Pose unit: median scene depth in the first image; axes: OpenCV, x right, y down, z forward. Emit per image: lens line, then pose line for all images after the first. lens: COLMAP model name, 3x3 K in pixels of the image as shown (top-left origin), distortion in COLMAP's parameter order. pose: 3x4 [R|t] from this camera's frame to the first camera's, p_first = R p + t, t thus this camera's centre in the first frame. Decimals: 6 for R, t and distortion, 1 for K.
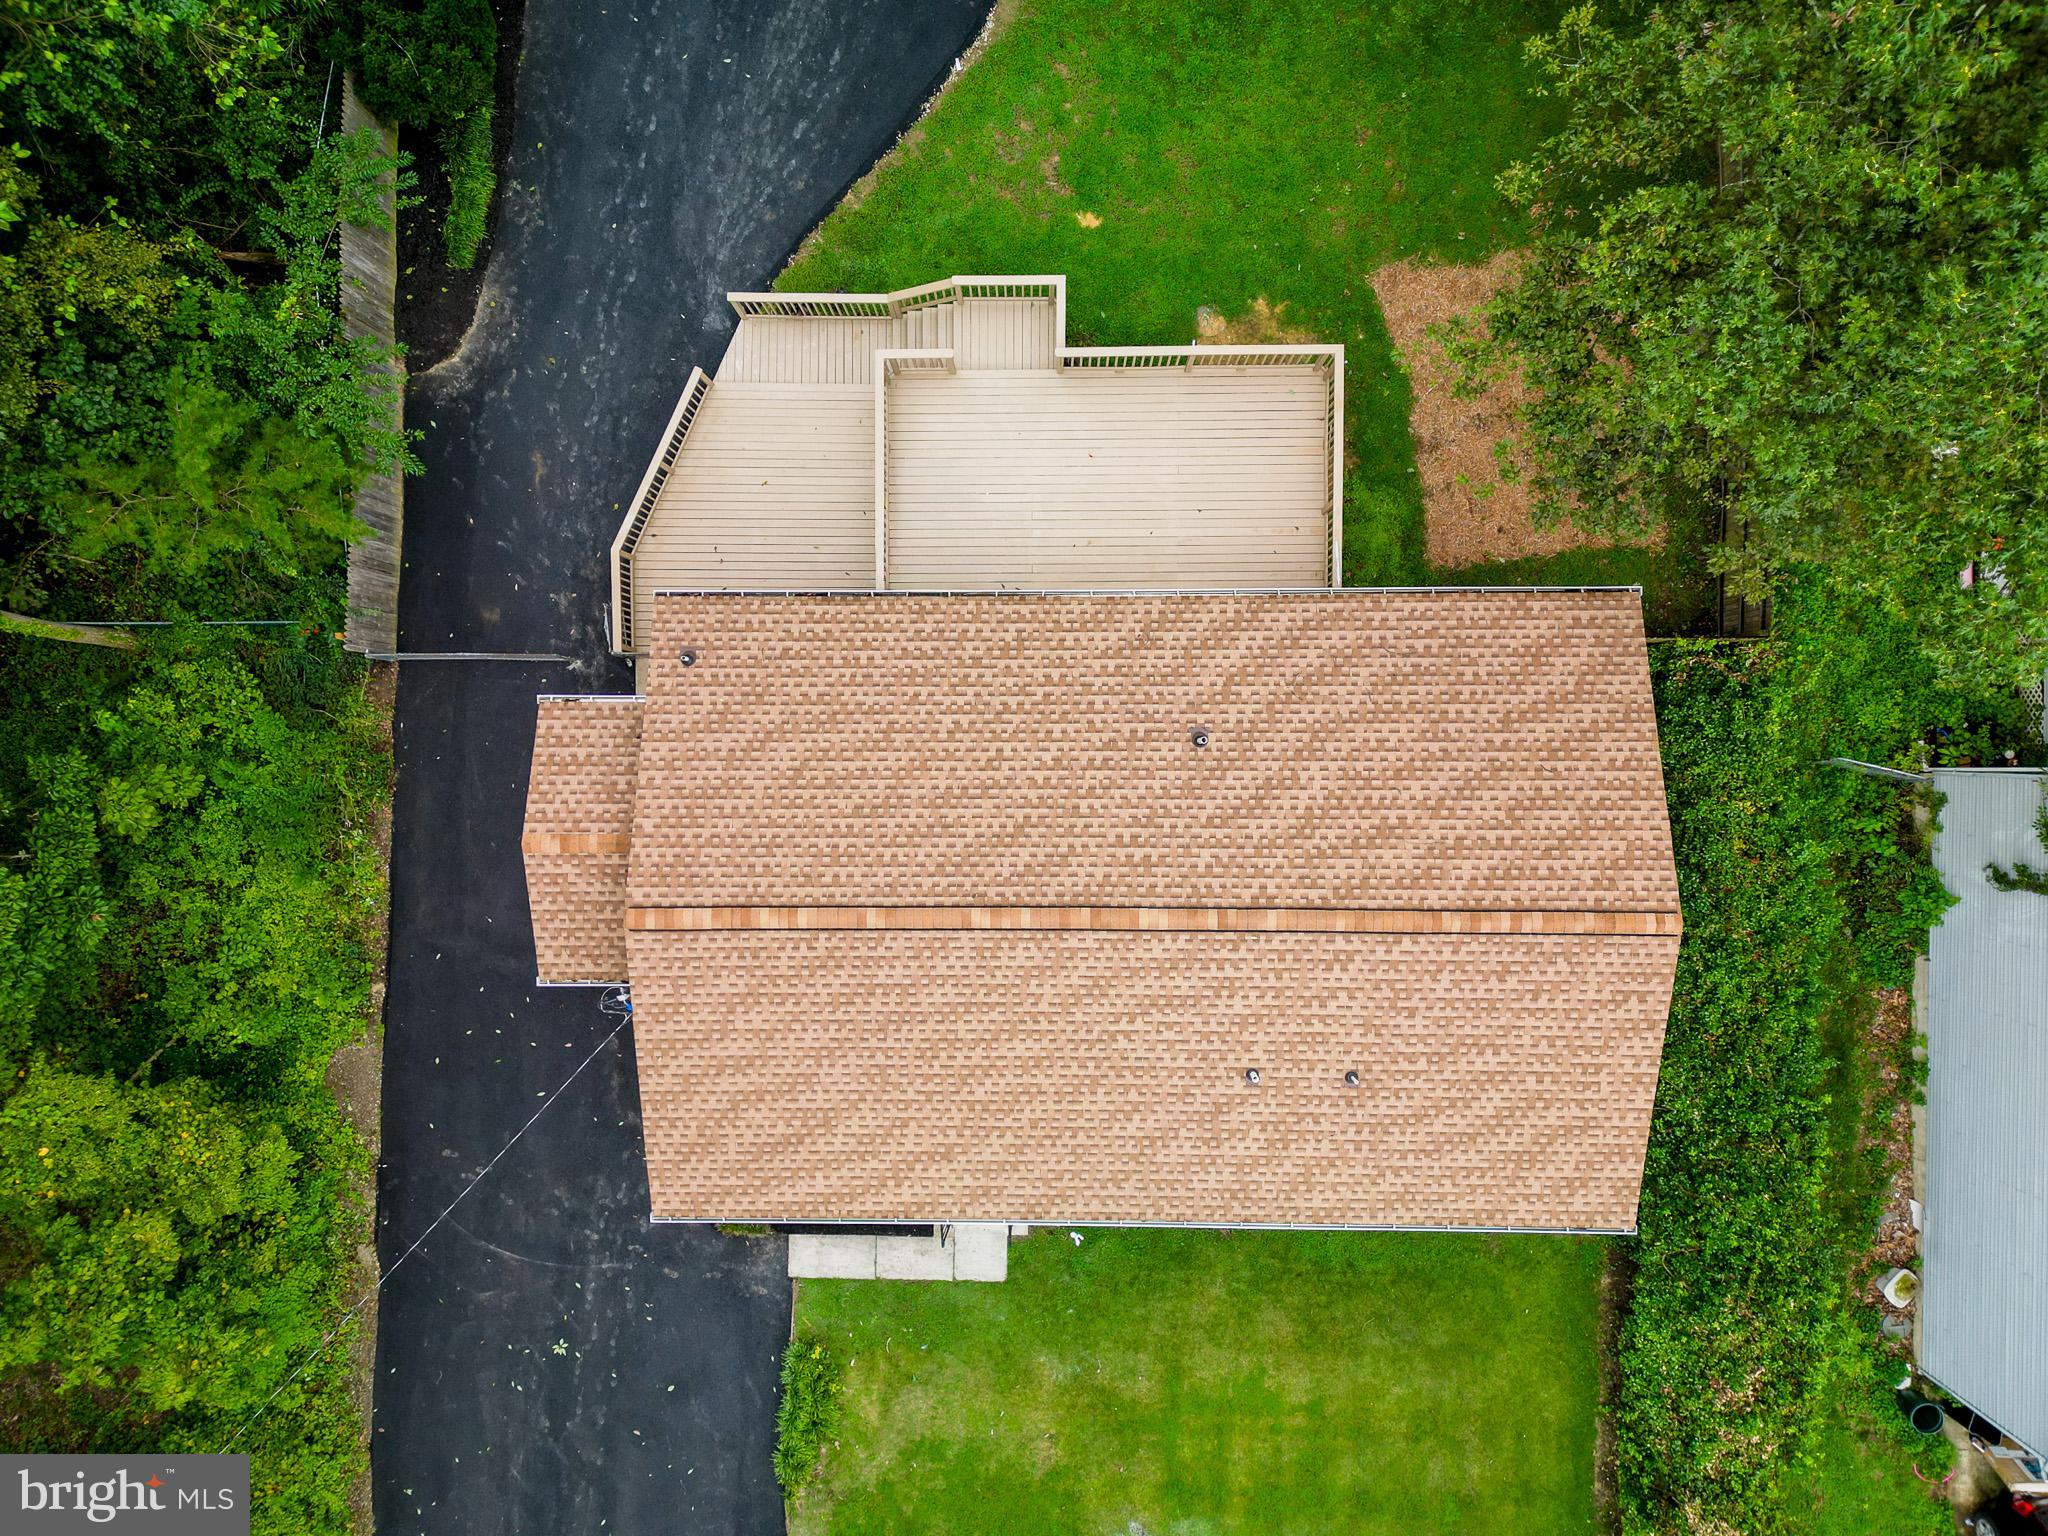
lens RADIAL K [[1418.9, 0, 1024.0], [0, 1418.9, 768.0], [0, 0, 1]] dist [0.102380, -0.134976]
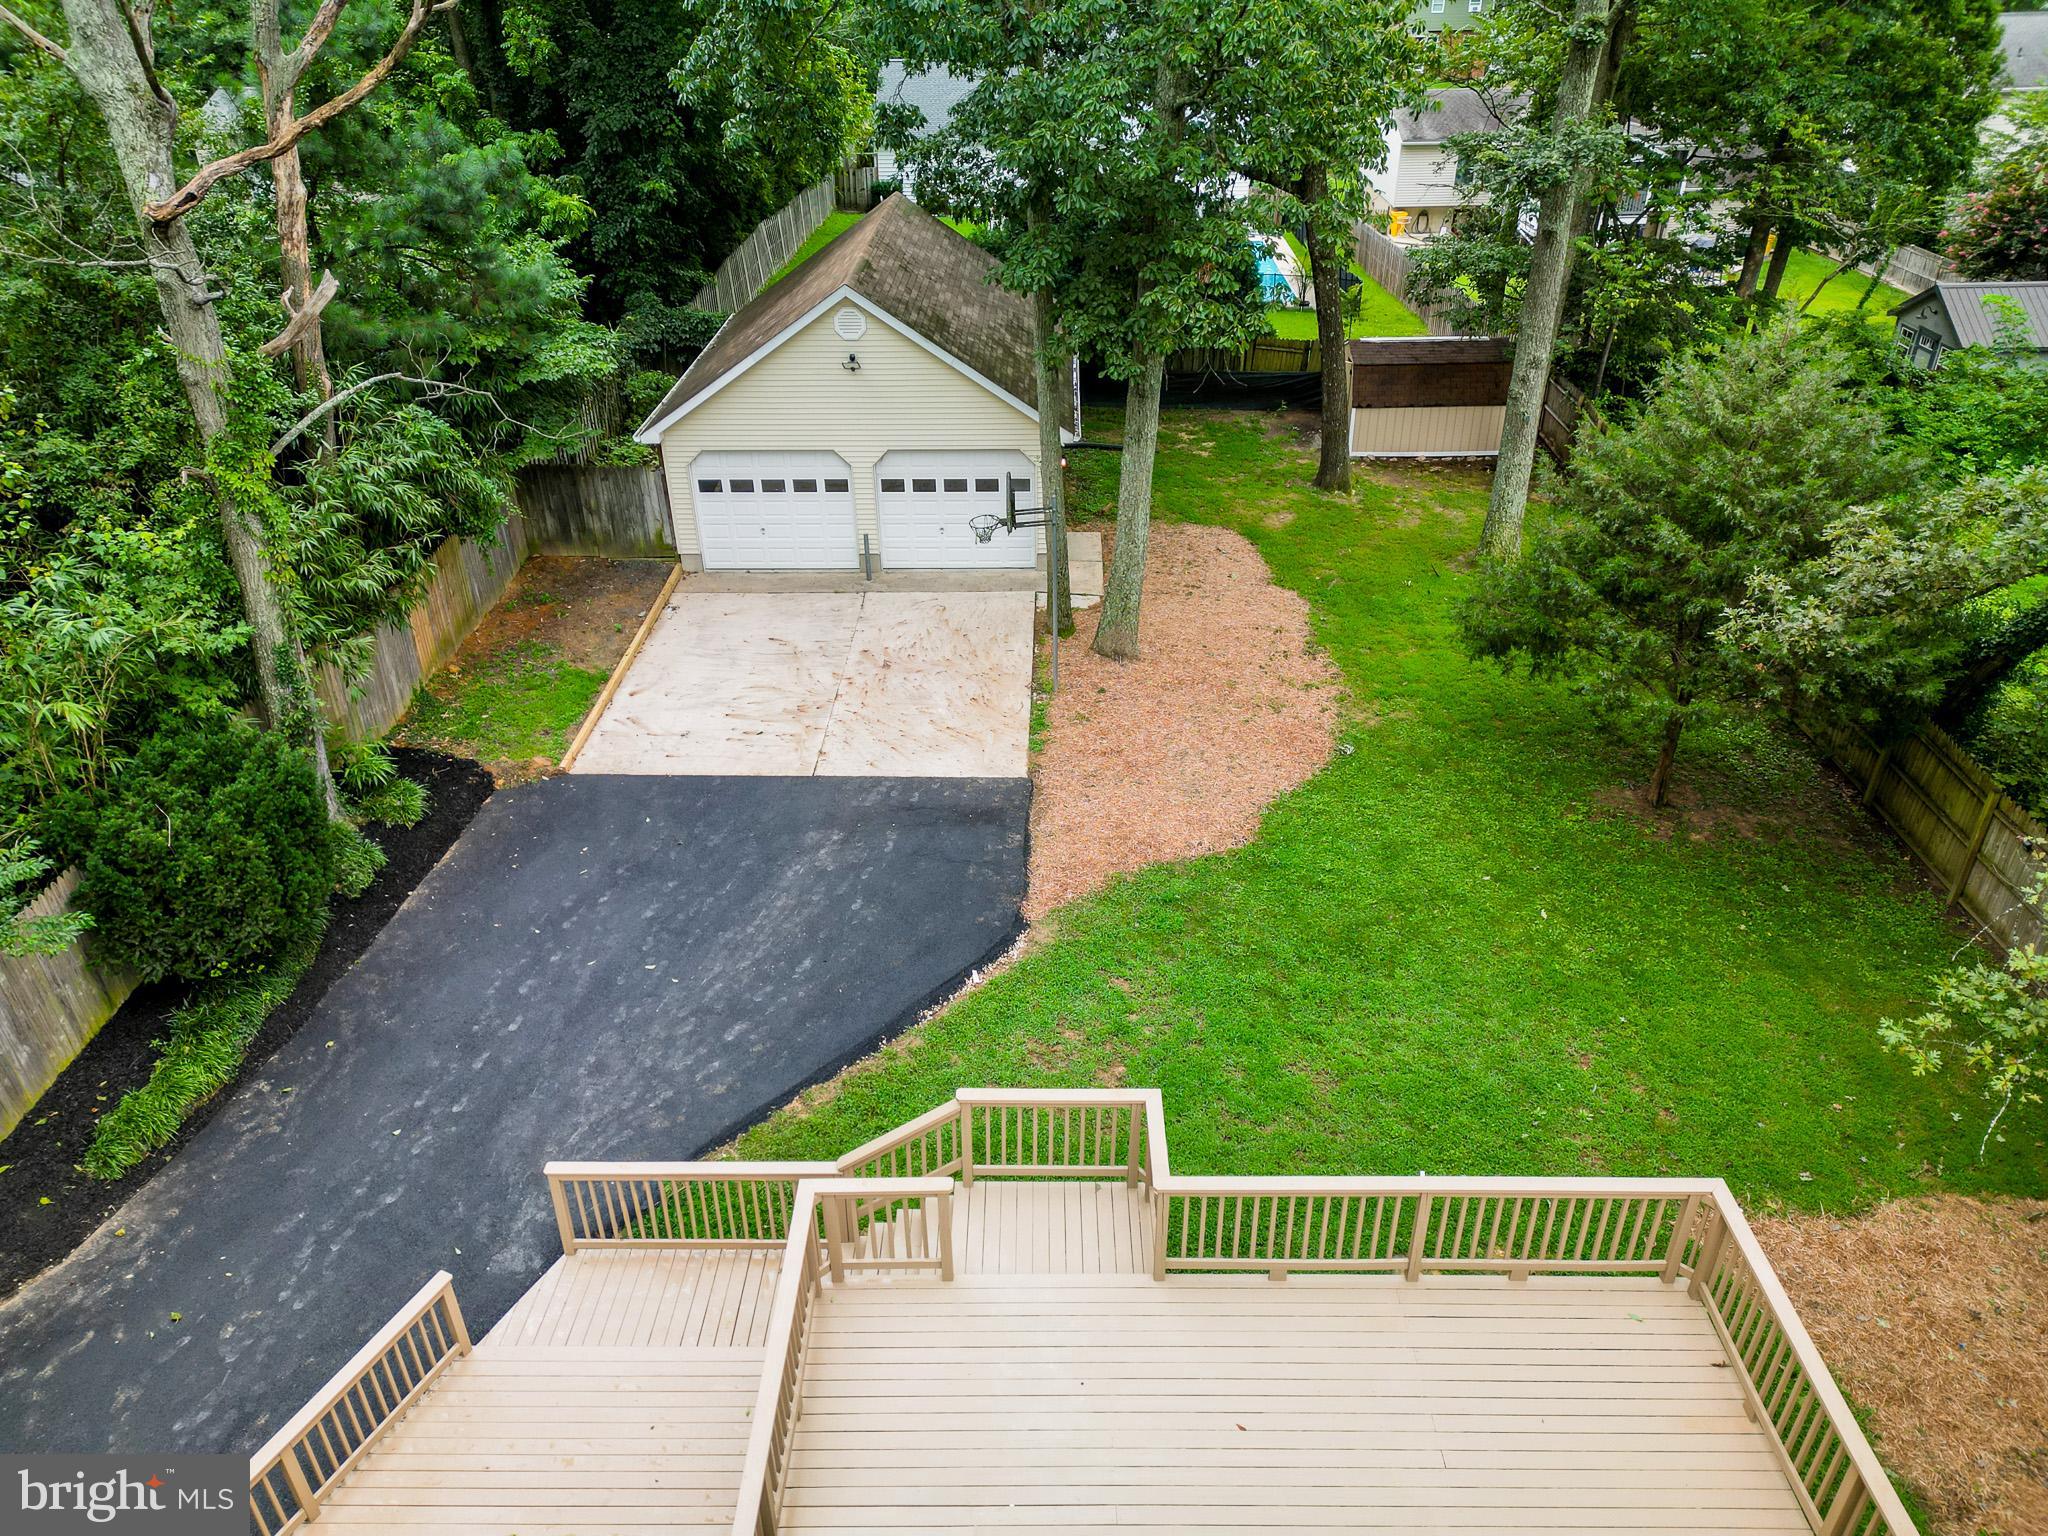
lens RADIAL K [[1418.9, 0, 1024.0], [0, 1418.9, 768.0], [0, 0, 1]] dist [0.102380, -0.134976]
pose [[0.999973, 0.007356, -0.000907, -0.022092], [-0.004626, 0.523866, -0.851788, 0.056419], [-0.005790, 0.851769, 0.523885, 0.547848]]
